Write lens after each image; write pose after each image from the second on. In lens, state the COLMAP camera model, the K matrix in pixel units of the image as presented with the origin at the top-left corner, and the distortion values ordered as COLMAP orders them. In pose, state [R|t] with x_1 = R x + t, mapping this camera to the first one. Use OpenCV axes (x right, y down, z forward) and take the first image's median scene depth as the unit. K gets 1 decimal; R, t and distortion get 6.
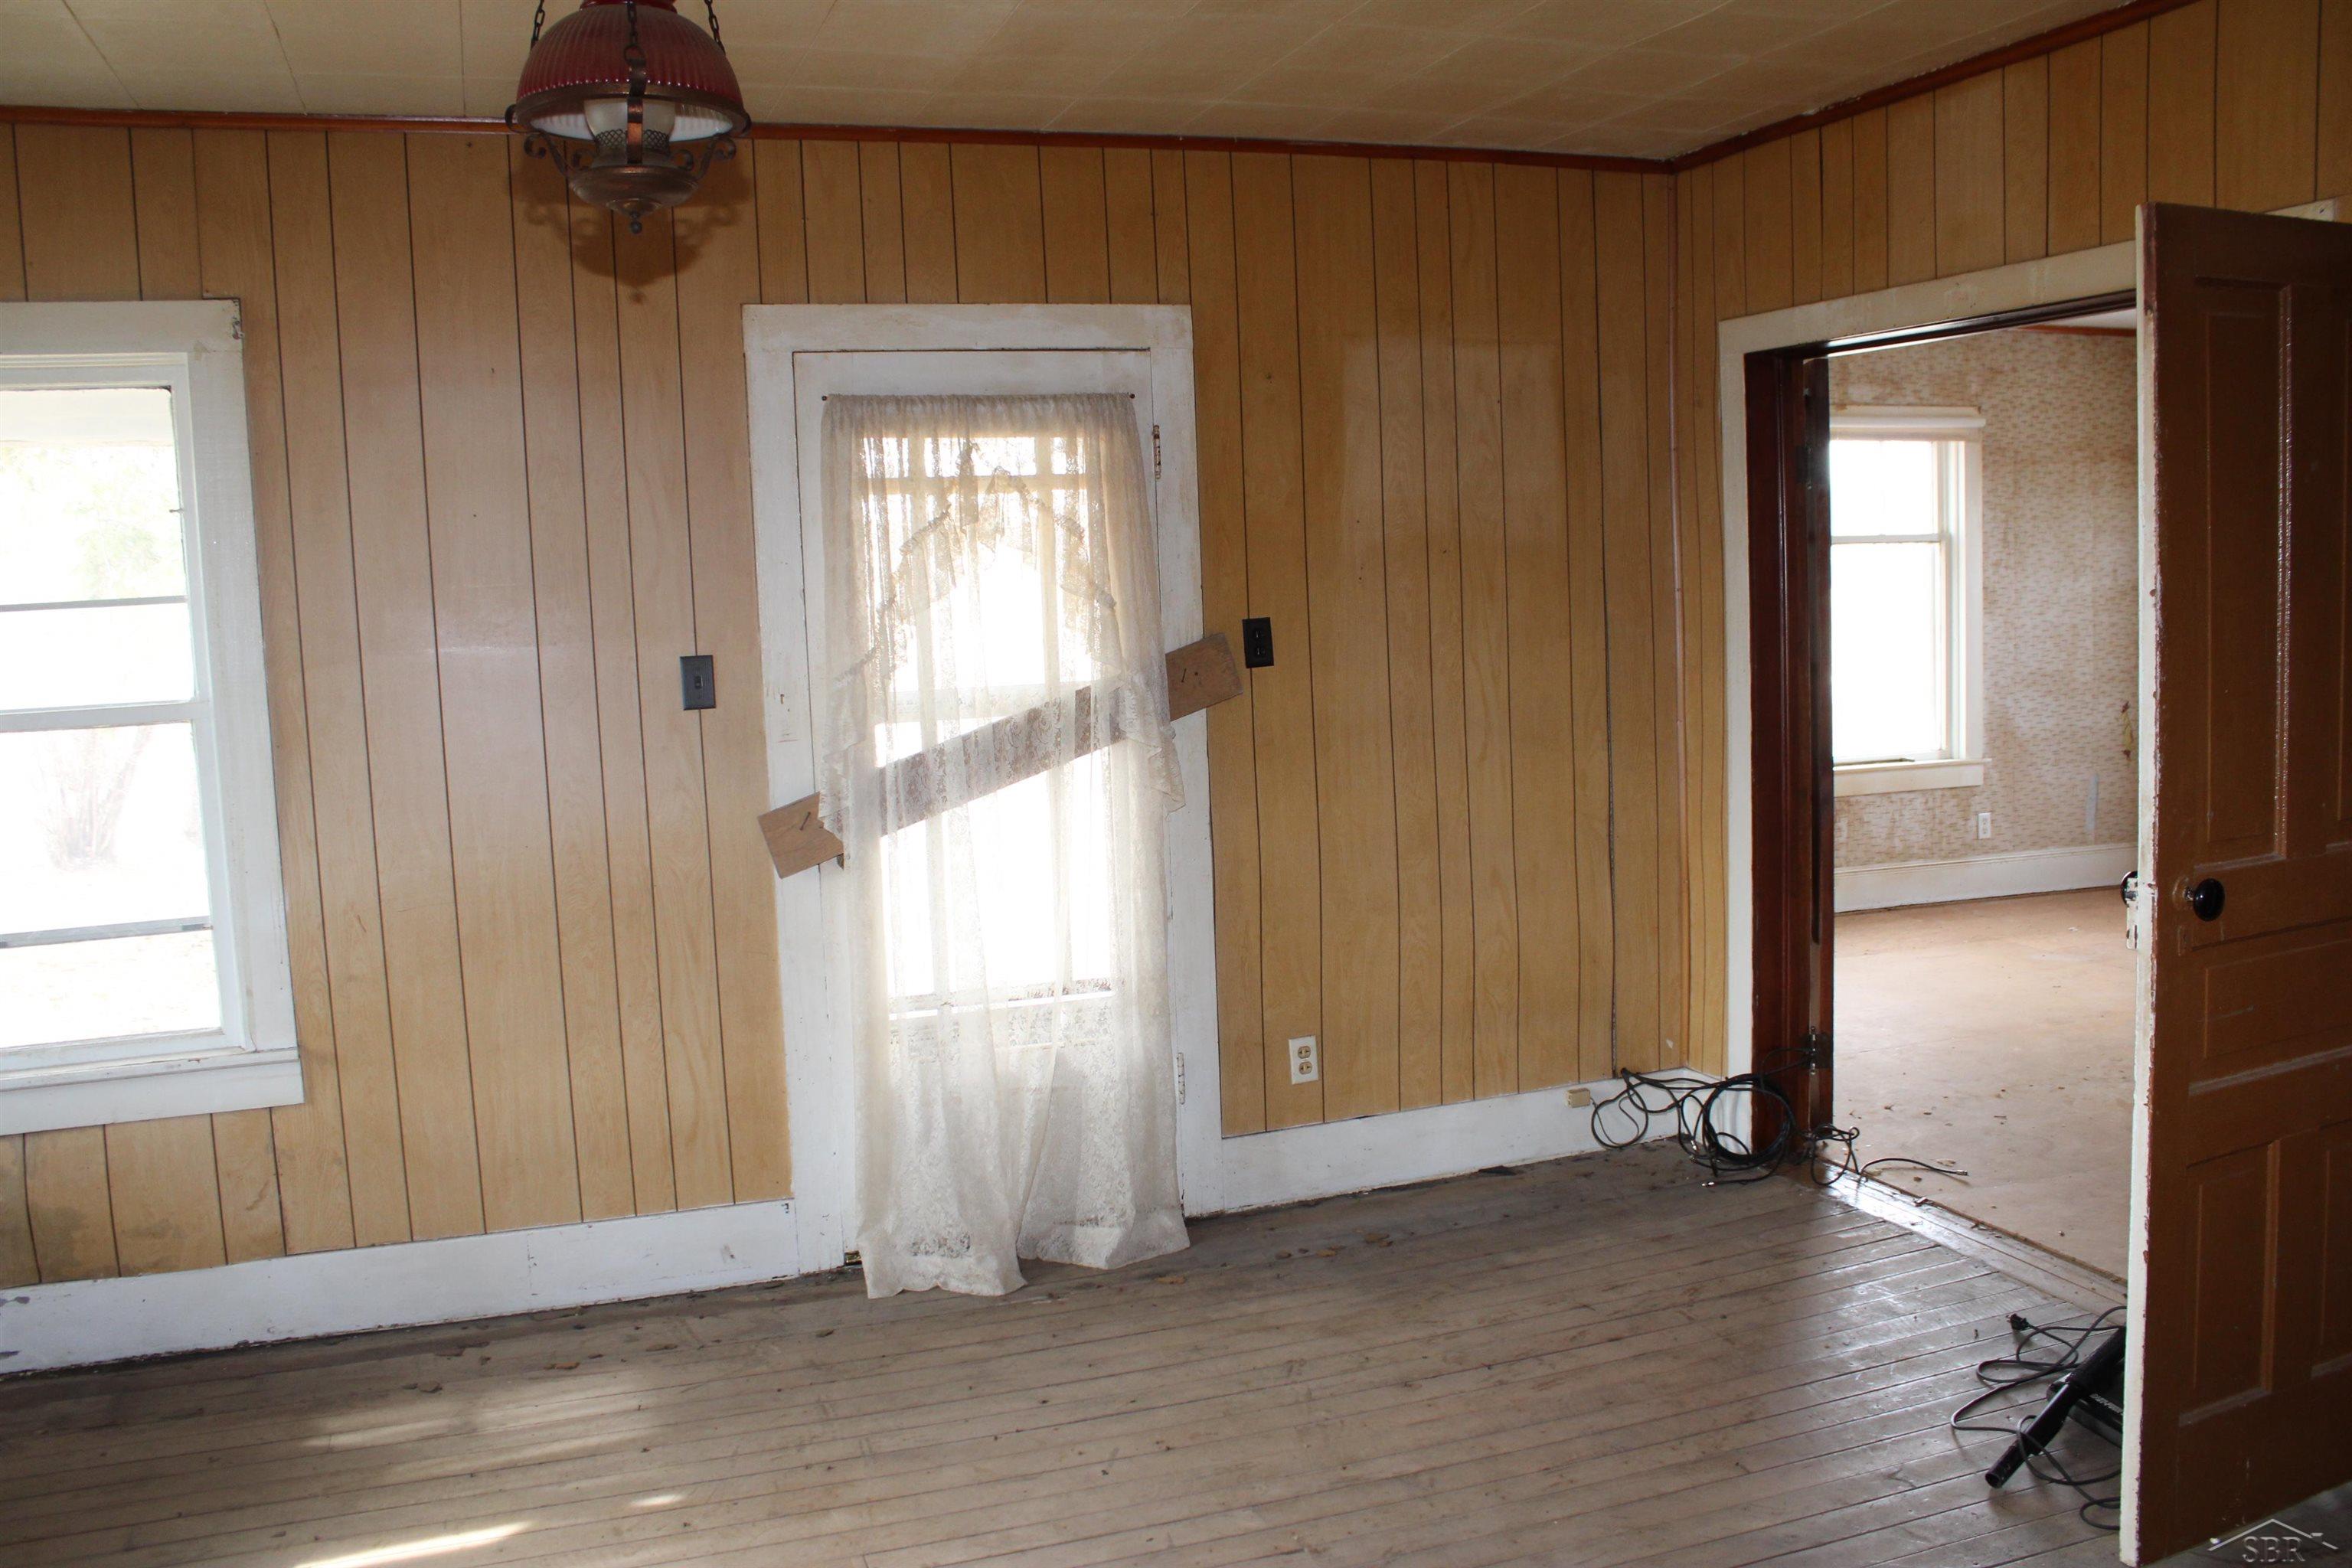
lens RADIAL K [[1974.2, 0, 1176.6], [0, 1974.2, 799.7], [0, 0, 1]] dist [-0.139498, 0.103438]
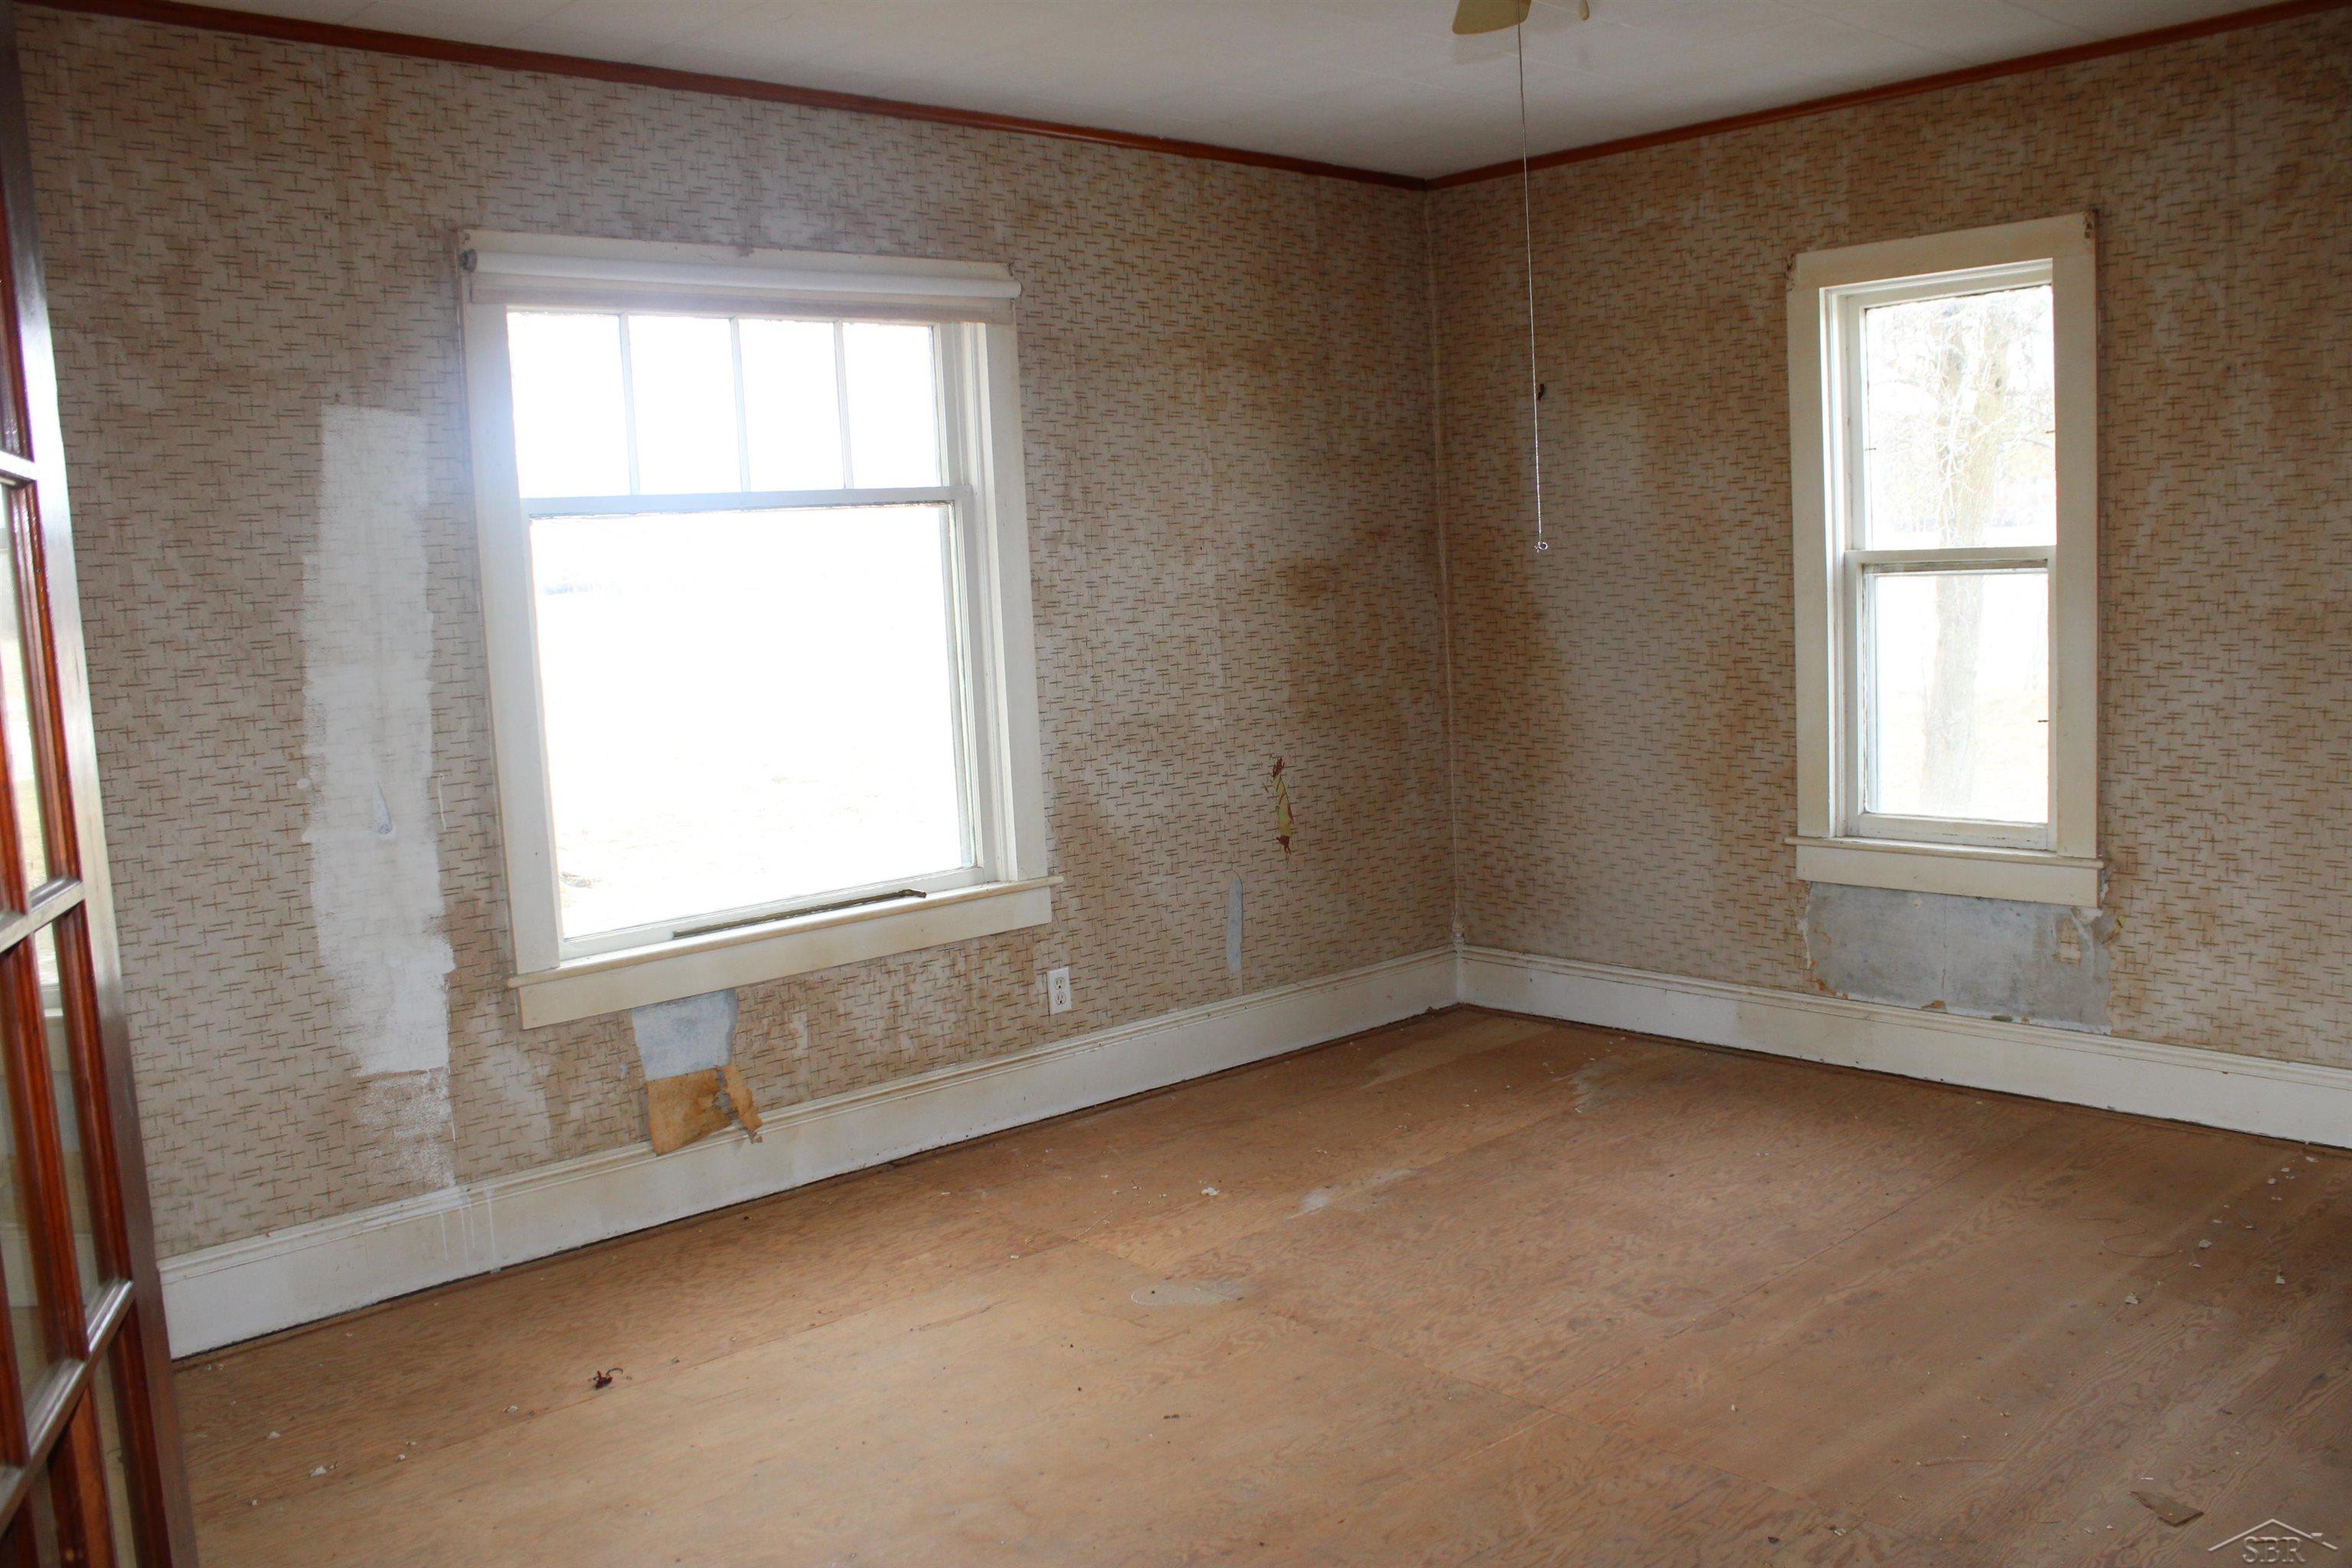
lens RADIAL K [[1974.2, 0, 1165.5], [0, 1974.2, 794.4], [0, 0, 1]] dist [-0.139498, 0.103438]
pose [[0.921934, -0.058143, 0.382959, 0.251702], [0.058069, 0.998243, 0.011763, -0.056561], [-0.382970, 0.011394, 0.923690, 0.494642]]
